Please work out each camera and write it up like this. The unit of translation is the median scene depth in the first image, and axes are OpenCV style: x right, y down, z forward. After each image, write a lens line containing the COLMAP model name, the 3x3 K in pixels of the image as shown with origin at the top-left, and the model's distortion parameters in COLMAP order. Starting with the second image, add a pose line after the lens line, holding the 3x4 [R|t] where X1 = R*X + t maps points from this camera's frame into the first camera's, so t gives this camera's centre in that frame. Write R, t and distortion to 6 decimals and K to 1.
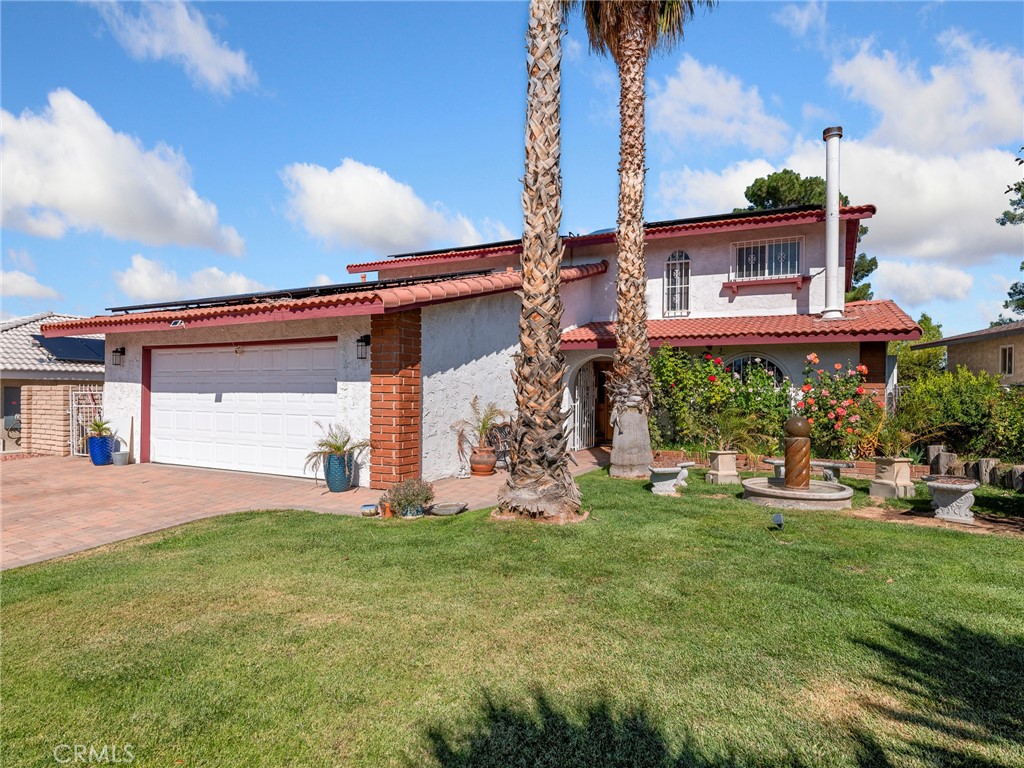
lens RADIAL K [[596.8, 0, 512.0], [0, 596.8, 384.0], [0, 0, 1]] dist [-0.000024, 0.000135]
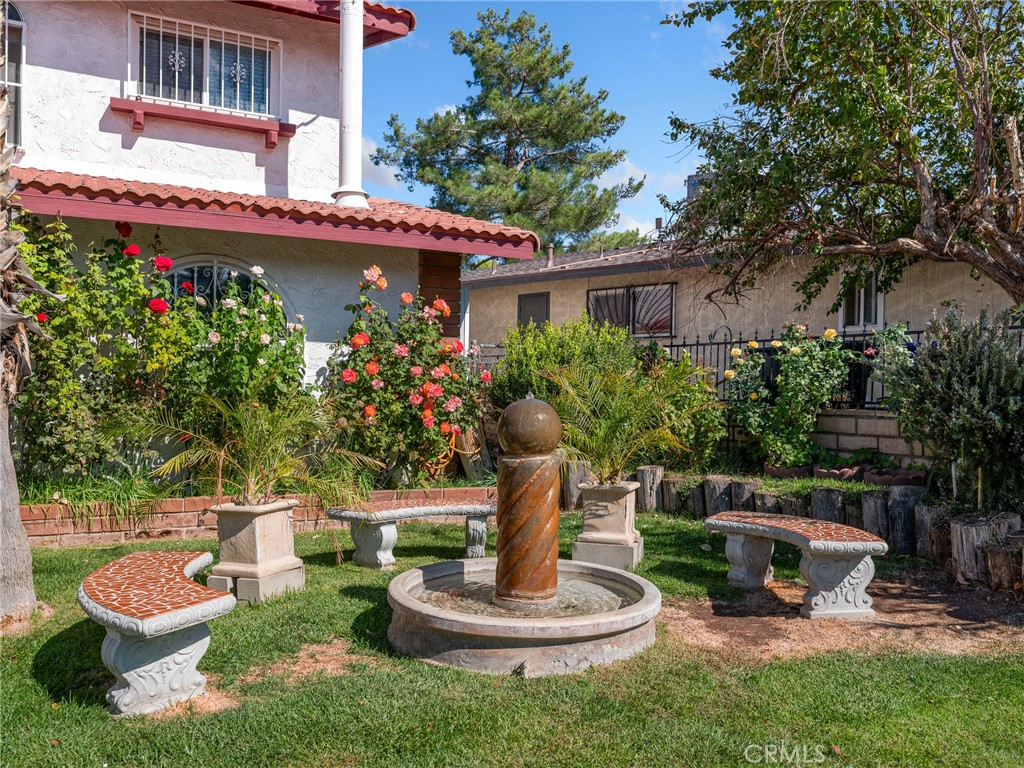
lens RADIAL K [[852.3, 0, 512.0], [0, 852.3, 384.0], [0, 0, 1]] dist [0.012122, -0.000181]
pose [[0.595149, -0.001404, 0.803614, 0.031777], [-0.024112, 0.999517, 0.019603, 0.022580], [-0.803254, -0.031043, 0.594828, 0.456690]]
